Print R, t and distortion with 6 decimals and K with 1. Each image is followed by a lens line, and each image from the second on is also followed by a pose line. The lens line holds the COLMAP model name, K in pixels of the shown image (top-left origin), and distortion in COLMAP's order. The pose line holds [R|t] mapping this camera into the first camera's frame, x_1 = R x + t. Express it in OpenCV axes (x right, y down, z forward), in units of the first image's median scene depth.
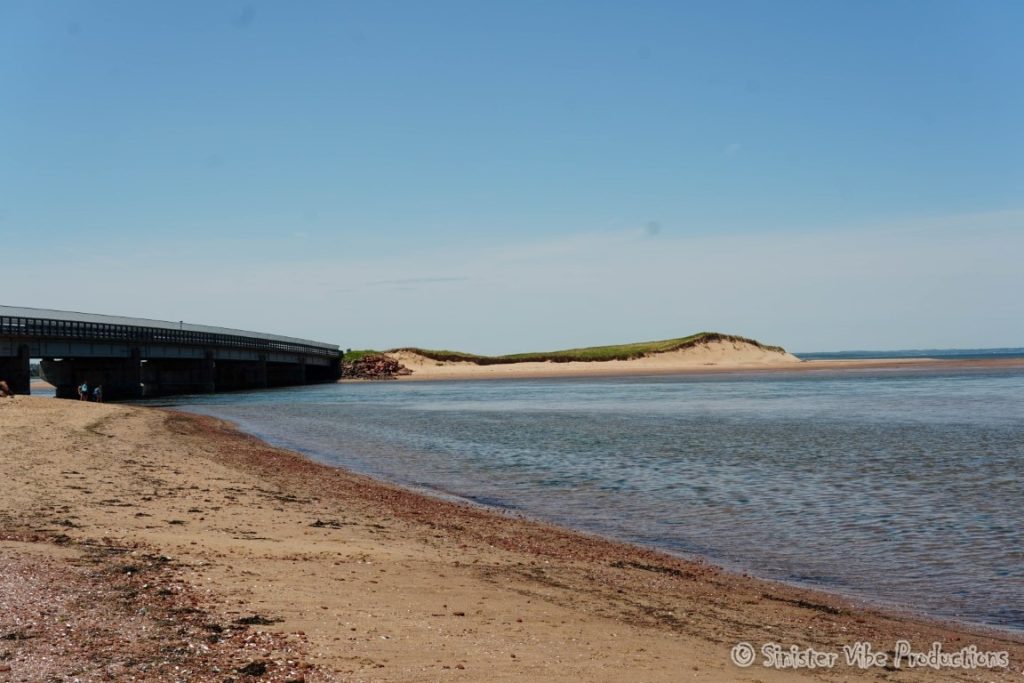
lens RADIAL K [[1461.8, 0, 510.8], [0, 1461.8, 345.2], [0, 0, 1]] dist [-0.238079, 0.000000]
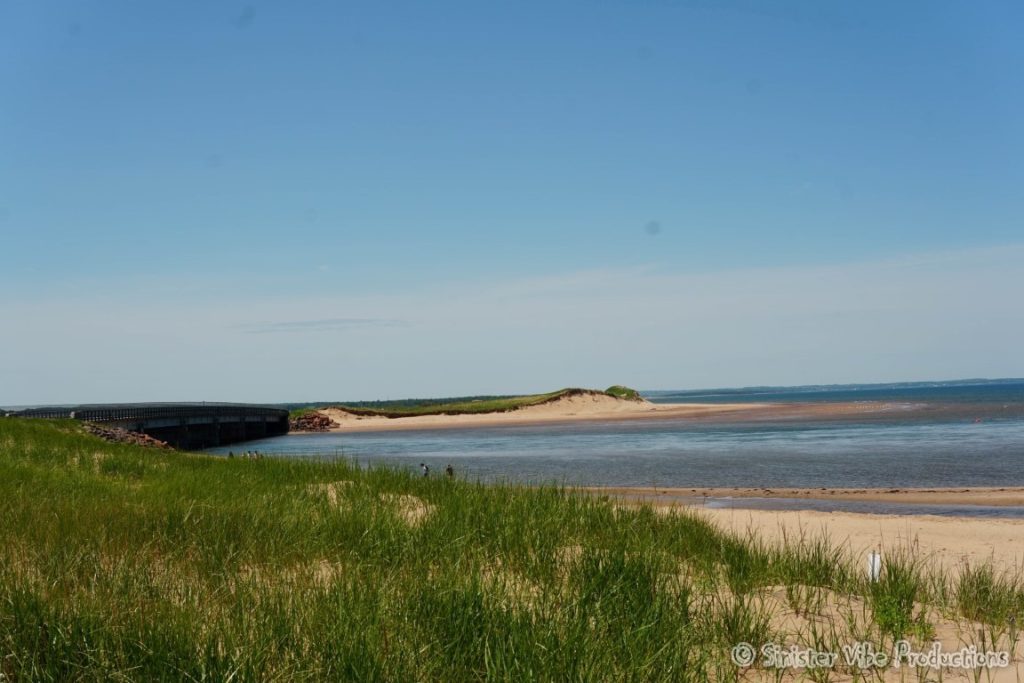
lens RADIAL K [[1461.8, 0, 512.5], [0, 1461.8, 337.0], [0, 0, 1]] dist [-0.238079, 0.000000]
pose [[0.997808, -0.006832, 0.065819, 0.003164], [0.008893, 0.999478, -0.031061, -0.017996], [-0.065572, 0.031578, 0.997348, -0.316919]]
